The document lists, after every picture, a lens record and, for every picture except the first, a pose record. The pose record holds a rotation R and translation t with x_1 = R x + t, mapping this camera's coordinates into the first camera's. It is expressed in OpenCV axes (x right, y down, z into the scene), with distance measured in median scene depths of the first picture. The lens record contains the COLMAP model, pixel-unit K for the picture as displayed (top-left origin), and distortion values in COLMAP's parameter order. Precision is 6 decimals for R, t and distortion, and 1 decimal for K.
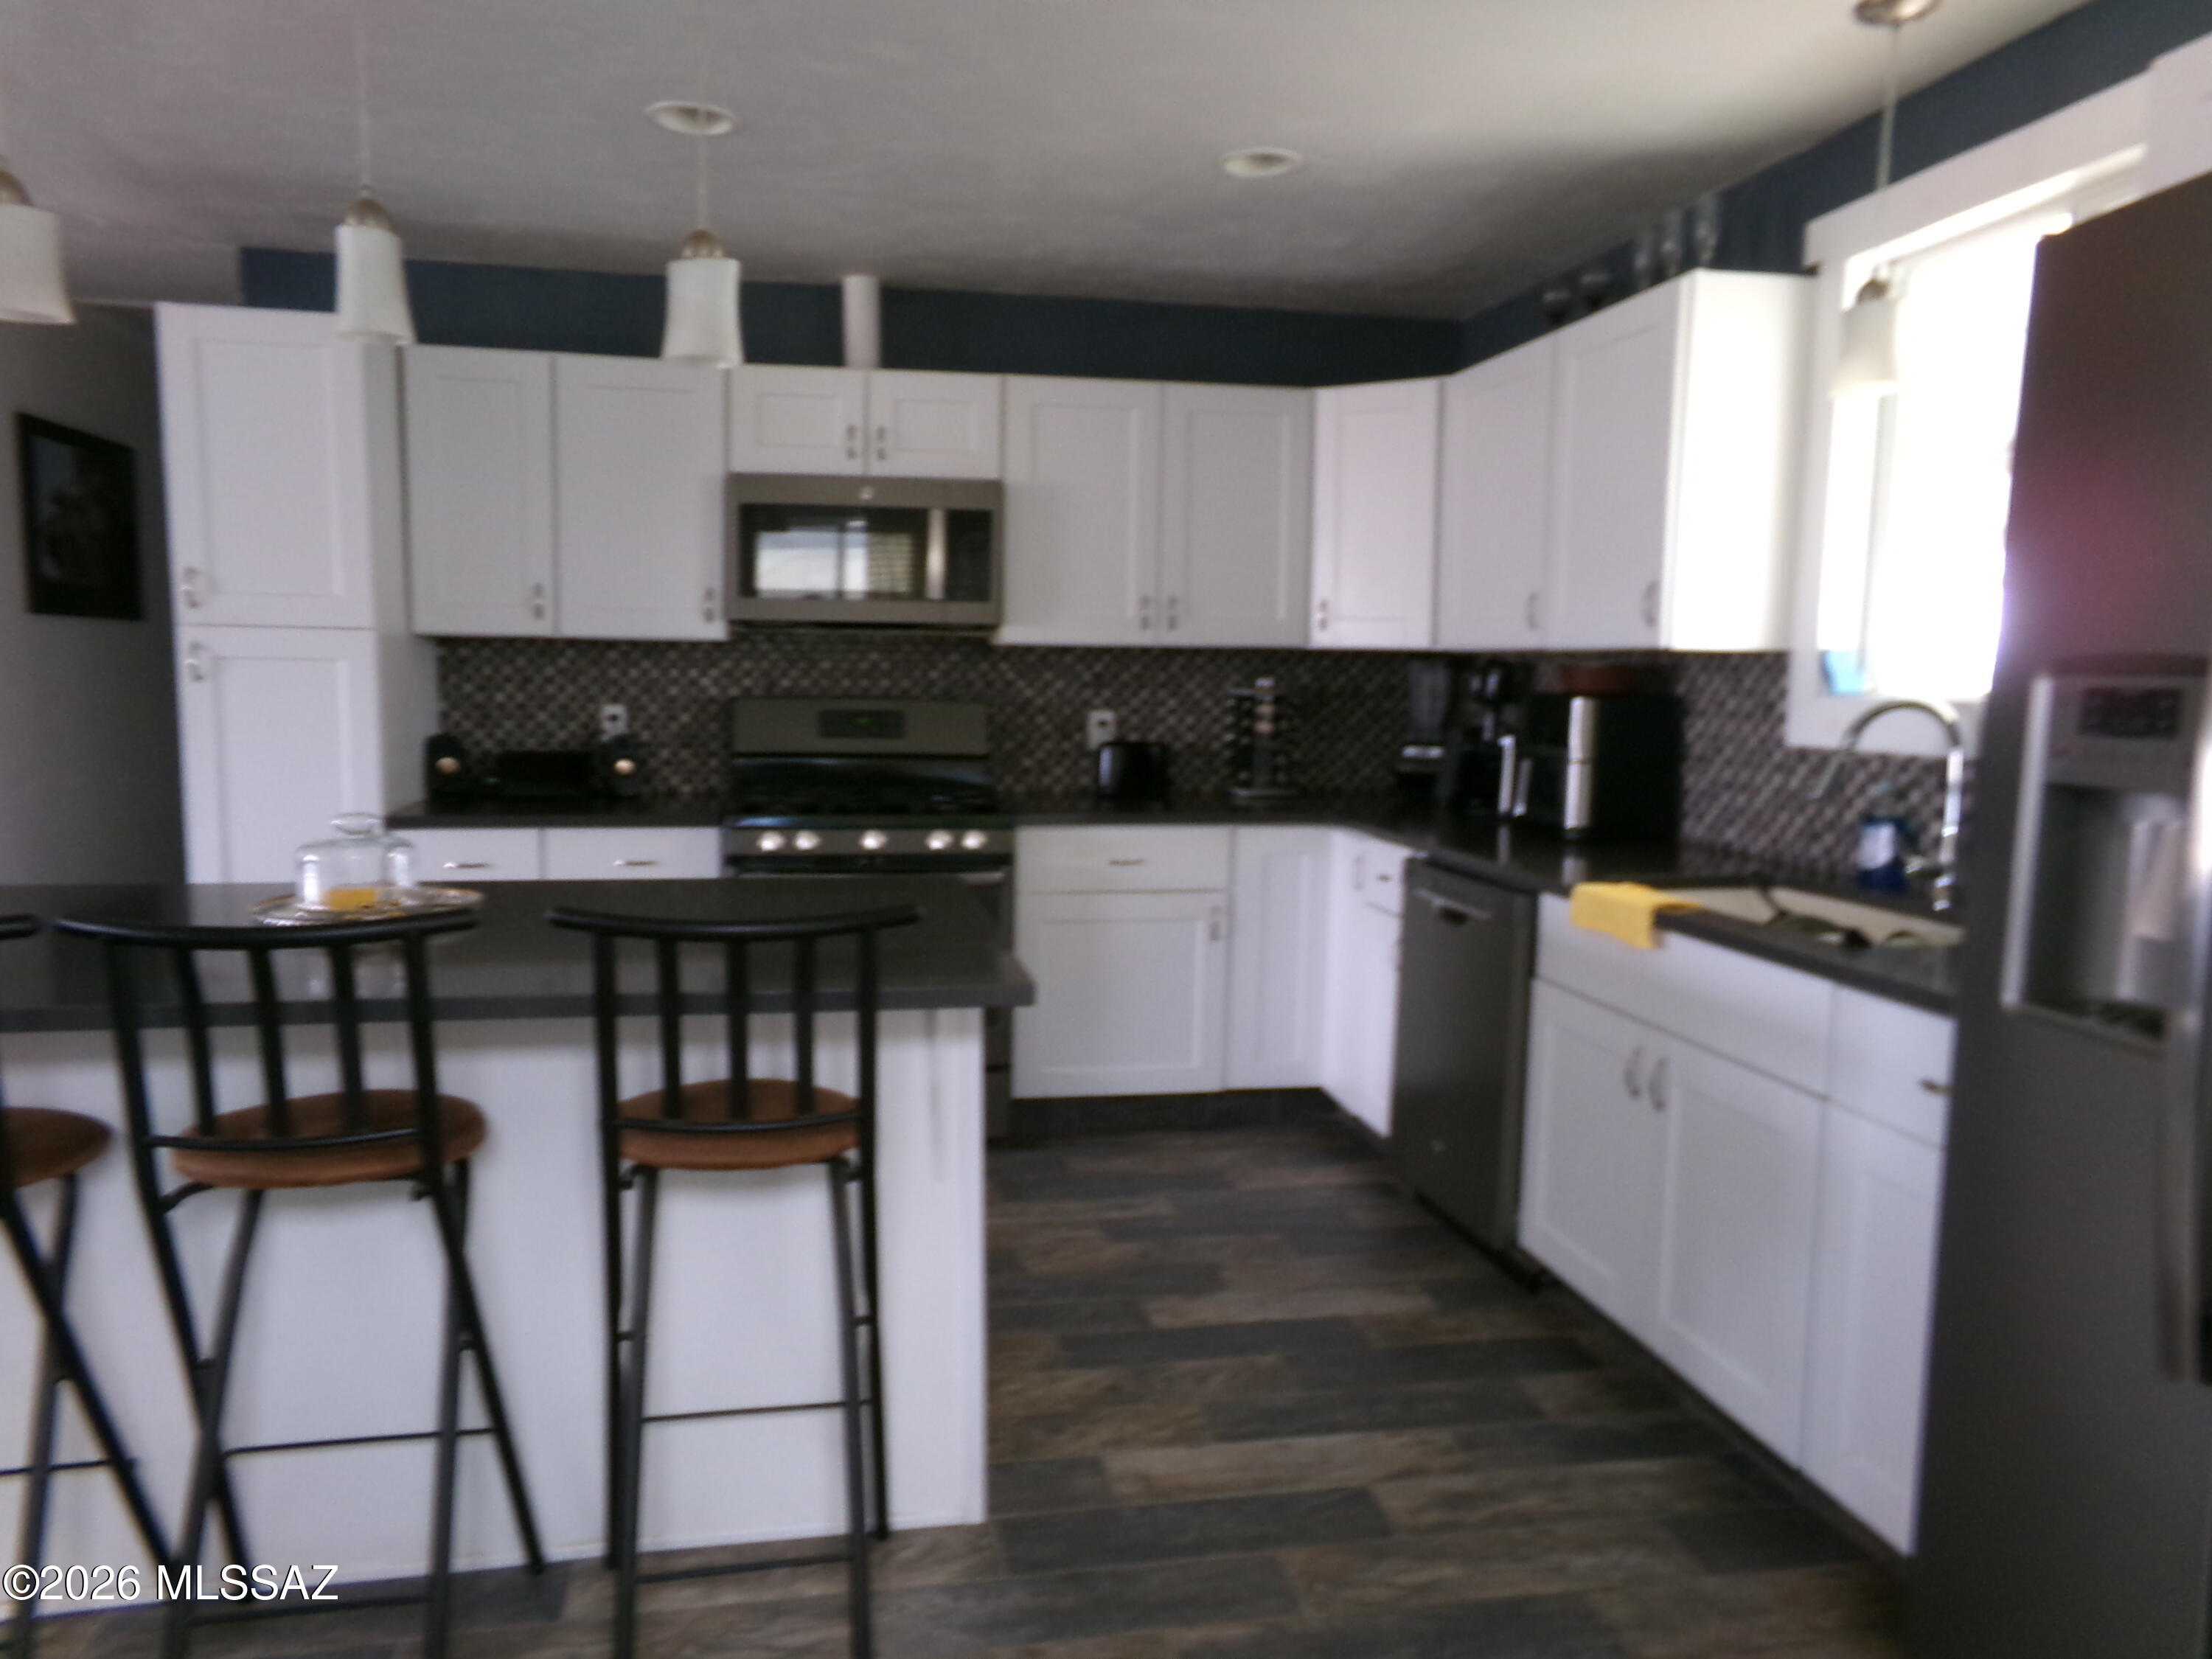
lens RADIAL K [[1548.0, 0, 1106.0], [0, 1548.0, 829.5], [0, 0, 1]] dist [-0.139059, 0.239199]
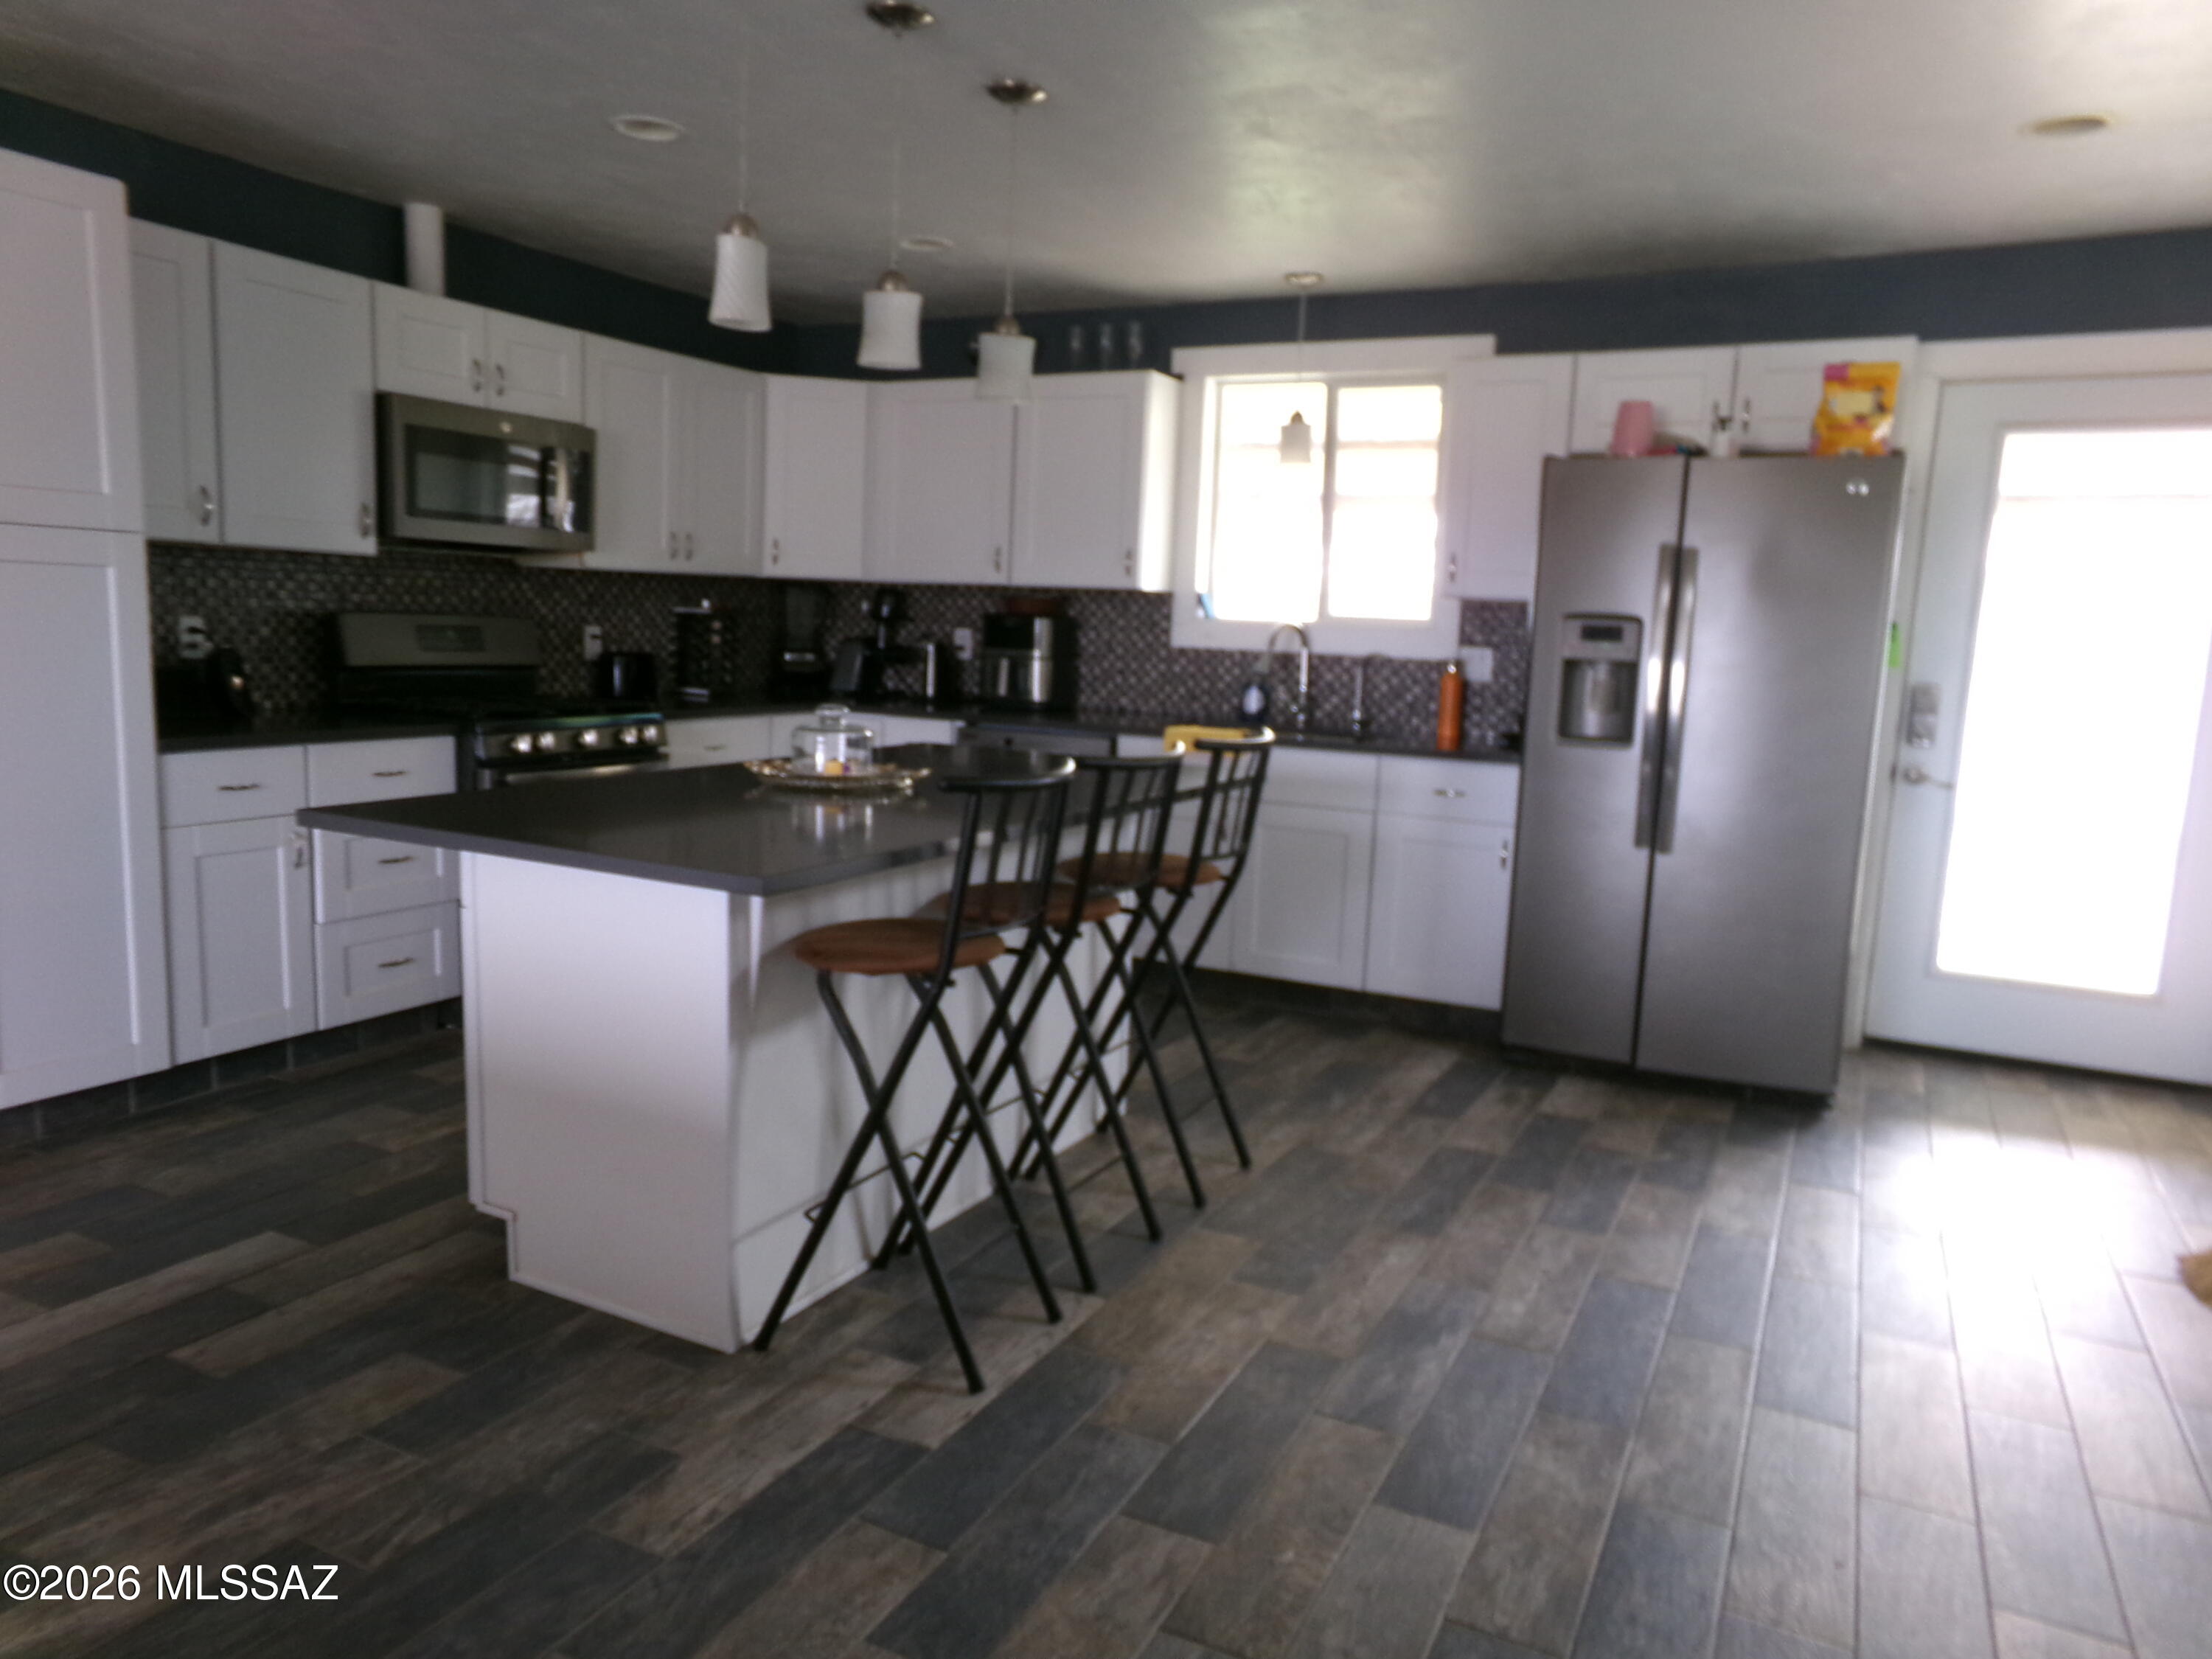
lens RADIAL K [[1548.0, 0, 1106.0], [0, 1548.0, 829.5], [0, 0, 1]] dist [-0.139059, 0.239199]
pose [[0.606474, -0.099382, 0.788867, -0.721036], [0.053244, 0.995007, 0.084418, -0.000641], [-0.793318, -0.009195, 0.608738, -0.009003]]
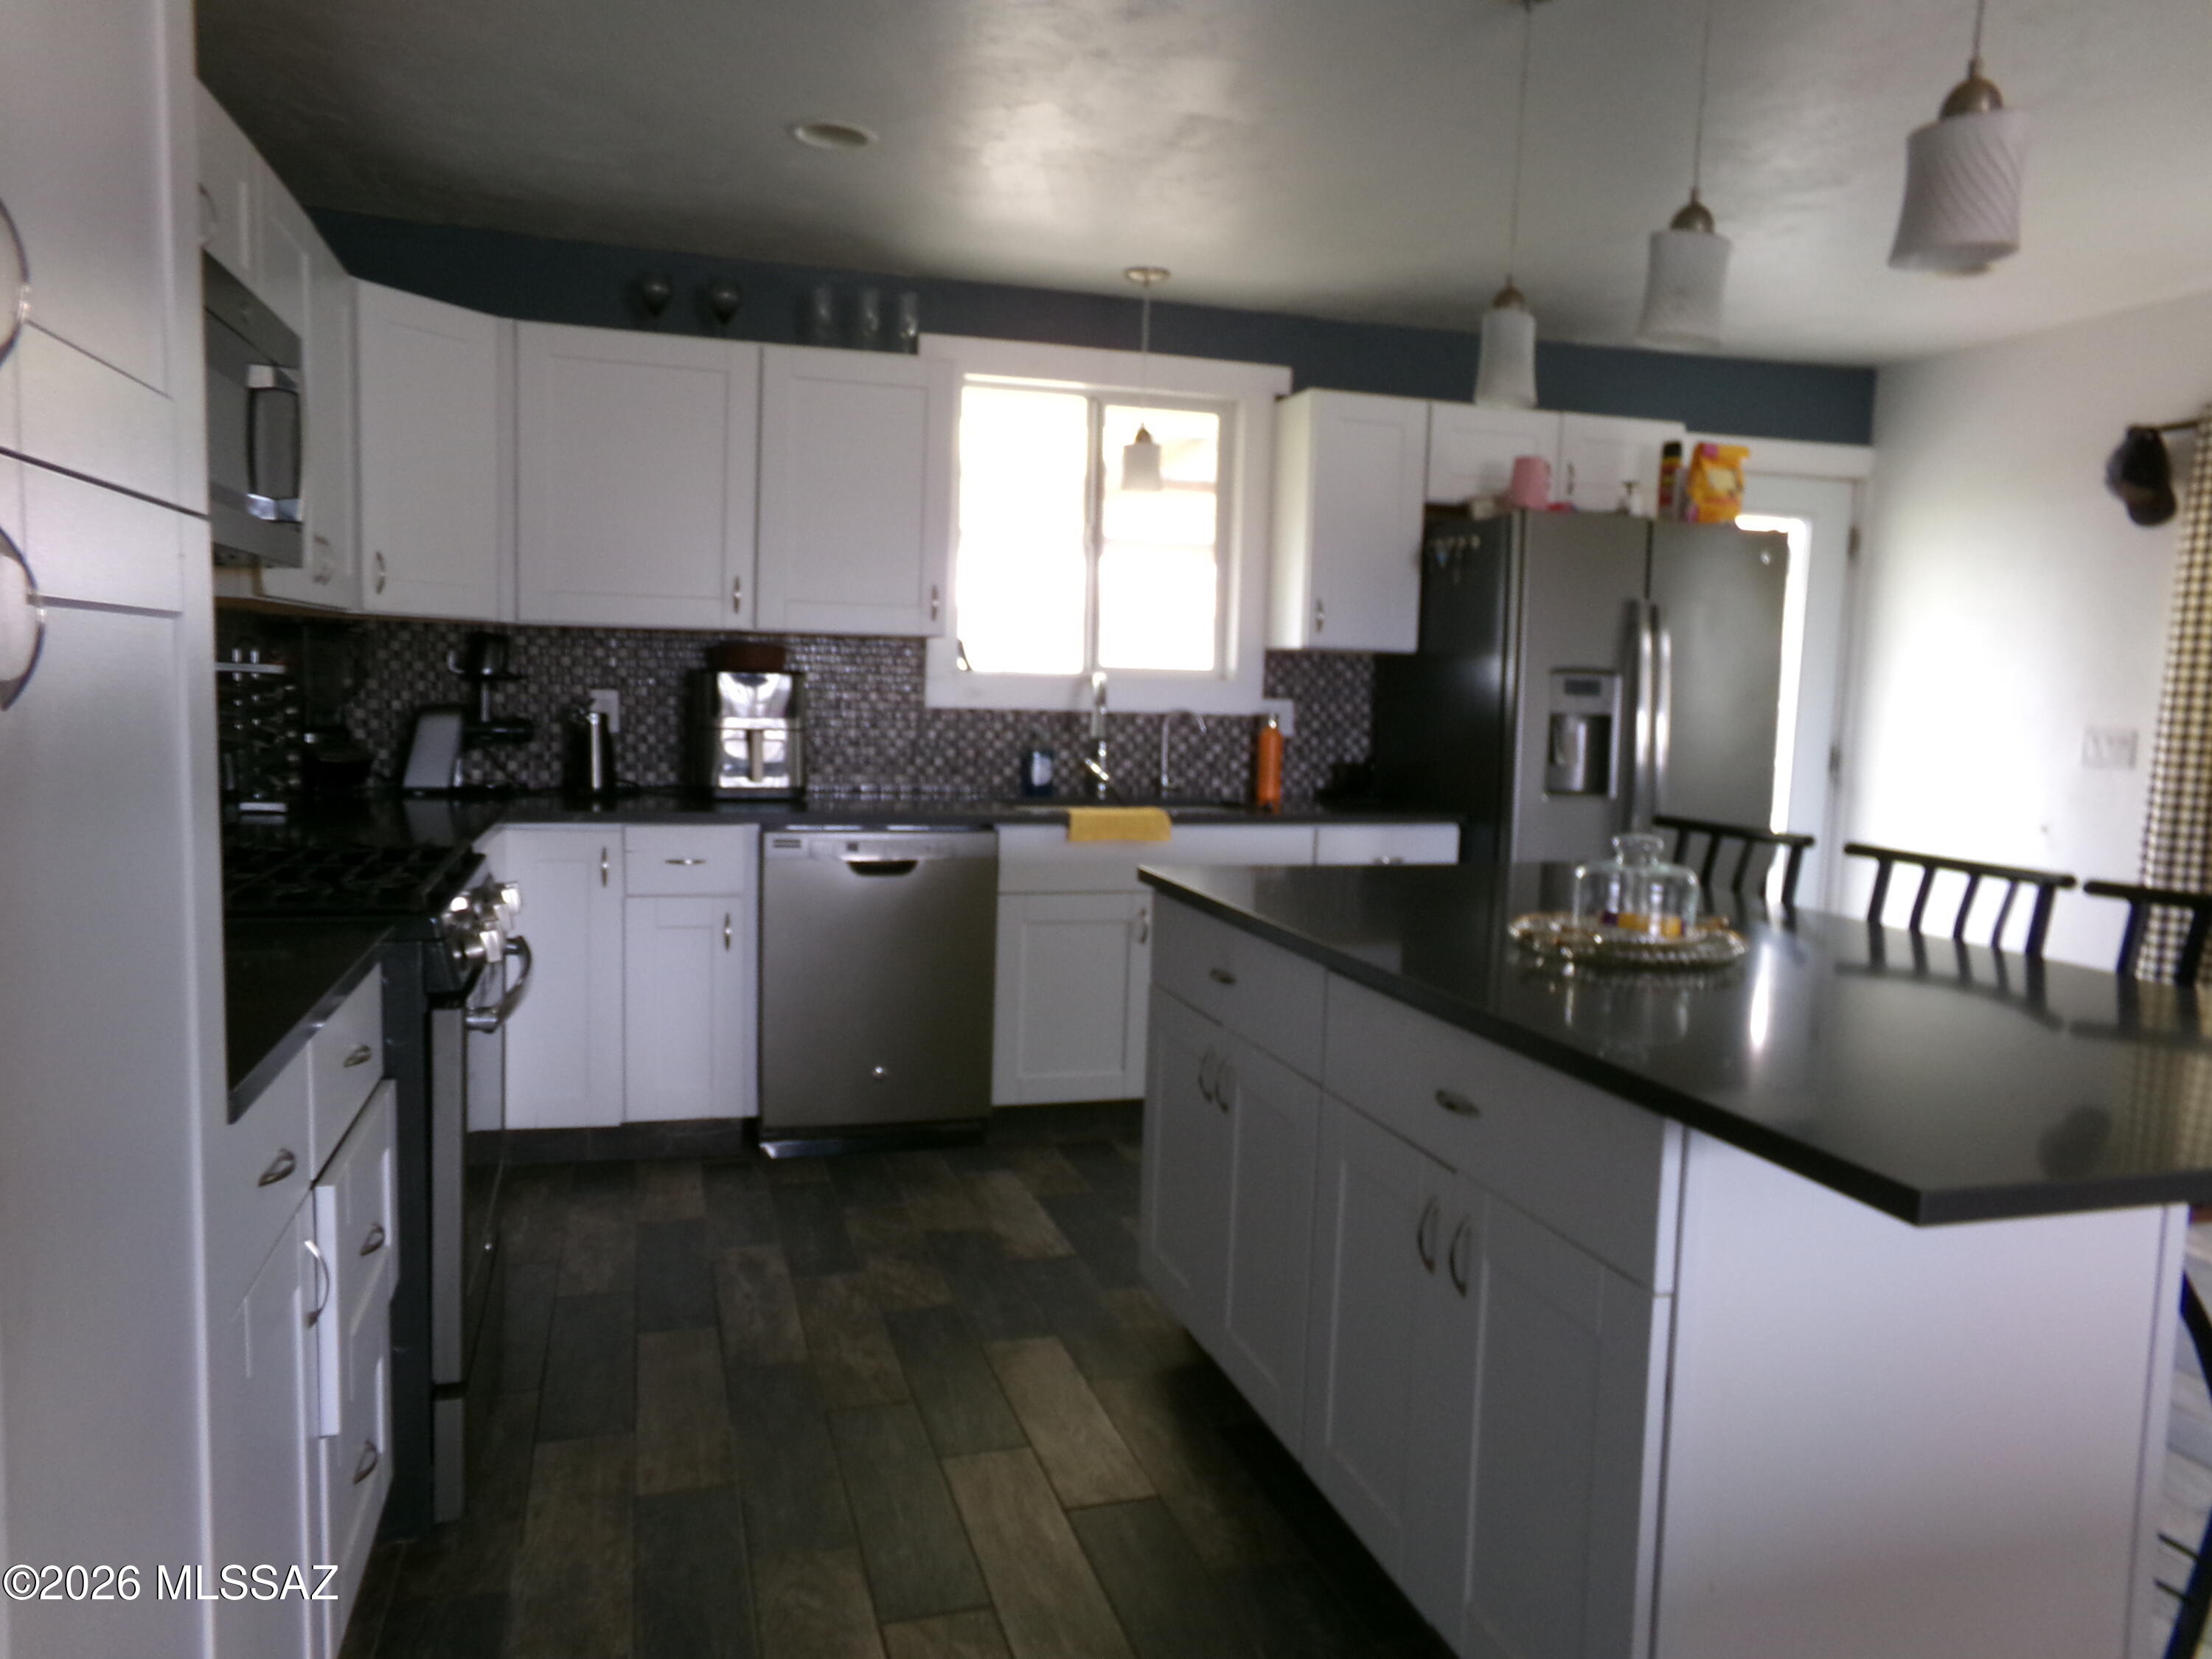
lens RADIAL K [[1548.0, 0, 1106.0], [0, 1548.0, 829.5], [0, 0, 1]] dist [-0.139059, 0.239199]
pose [[-0.107636, -0.111091, 0.987964, -0.689017], [0.074376, 0.990053, 0.119429, -0.072500], [-0.991404, 0.086335, -0.098303, 0.707322]]
